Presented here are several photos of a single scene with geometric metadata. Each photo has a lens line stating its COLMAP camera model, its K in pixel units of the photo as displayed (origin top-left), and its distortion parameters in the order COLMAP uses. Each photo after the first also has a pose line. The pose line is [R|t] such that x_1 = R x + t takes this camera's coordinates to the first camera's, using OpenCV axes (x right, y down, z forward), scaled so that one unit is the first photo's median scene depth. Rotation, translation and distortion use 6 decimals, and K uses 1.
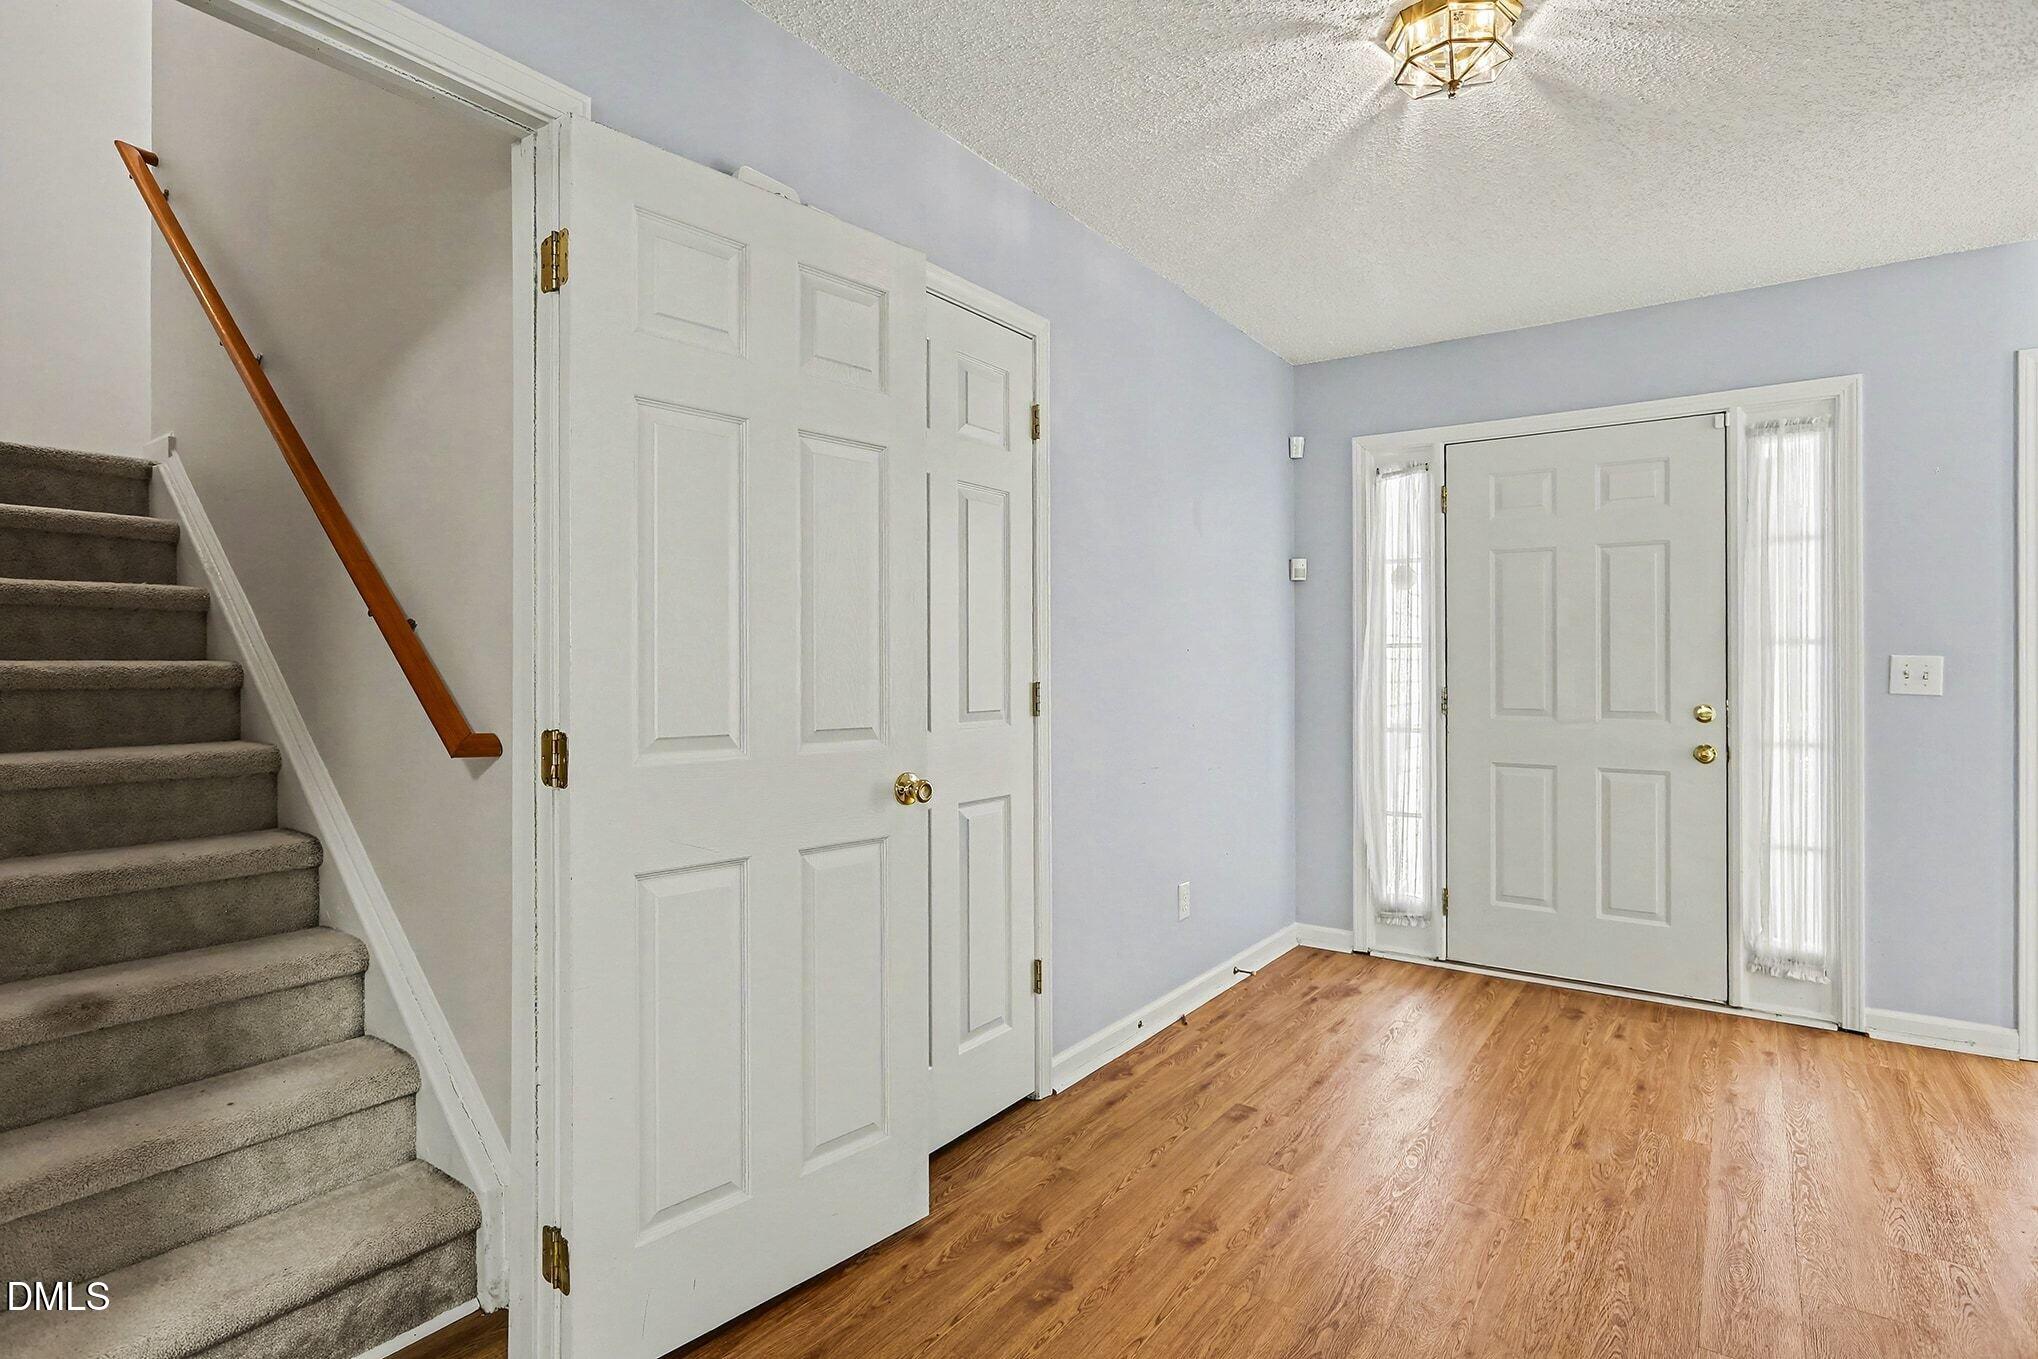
lens RADIAL K [[1025.0, 0, 1020.3], [0, 1025.0, 661.3], [0, 0, 1]] dist [0.001824, 0.000565]
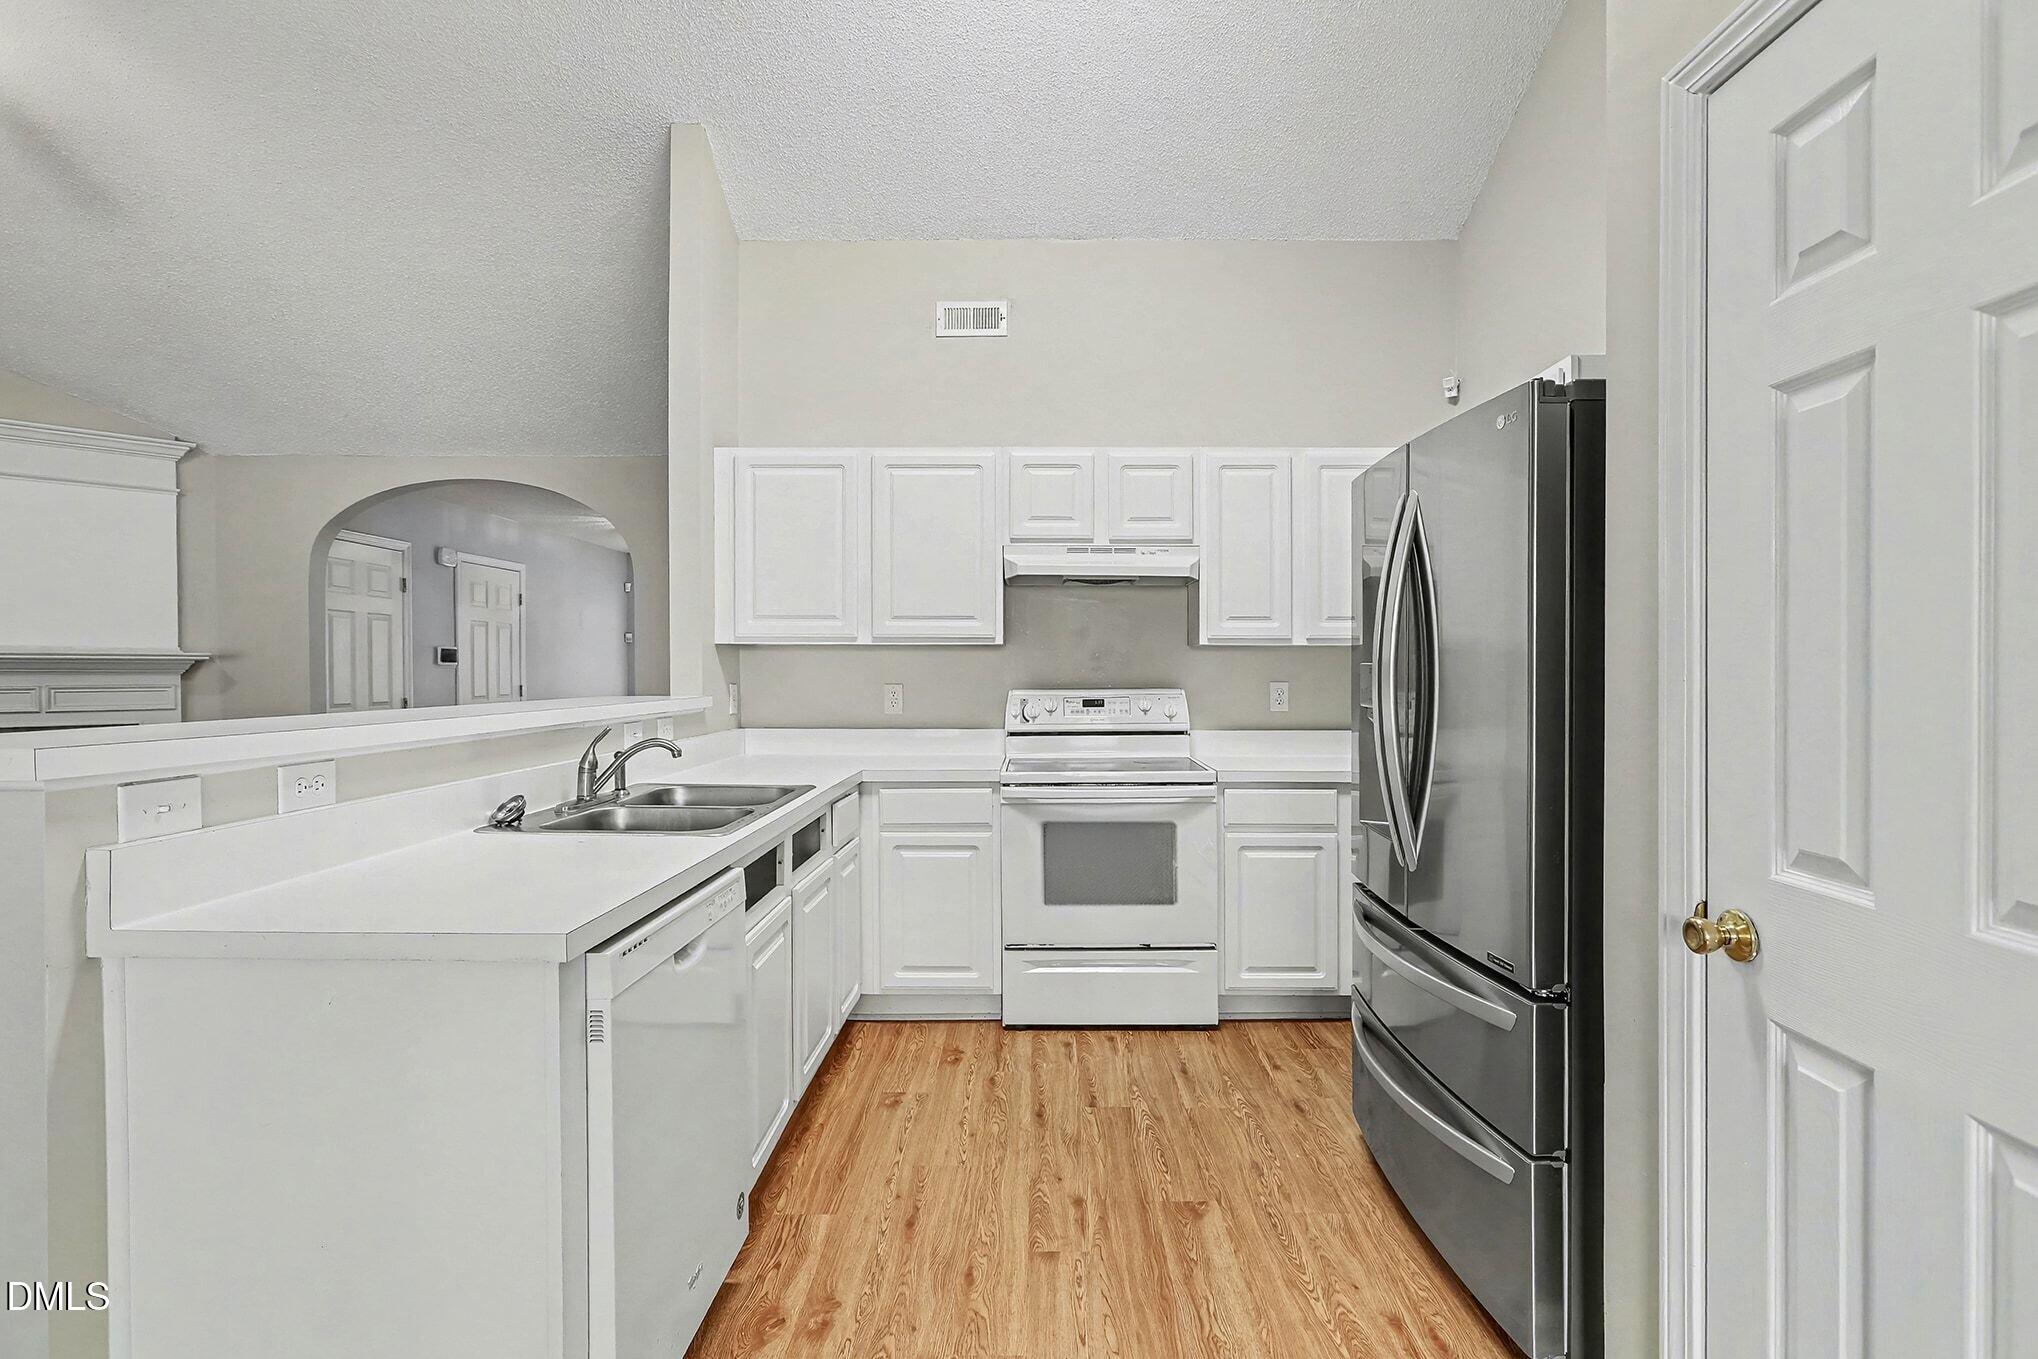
lens RADIAL K [[950.6, 0, 1017.3], [0, 950.6, 671.7], [0, 0, 1]] dist [0.002011, 0.000178]
pose [[0.834828, 0.001719, 0.550509, -0.233090], [-0.004457, 0.999983, 0.003636, -0.027309], [-0.550493, -0.005489, 0.834822, -1.640033]]
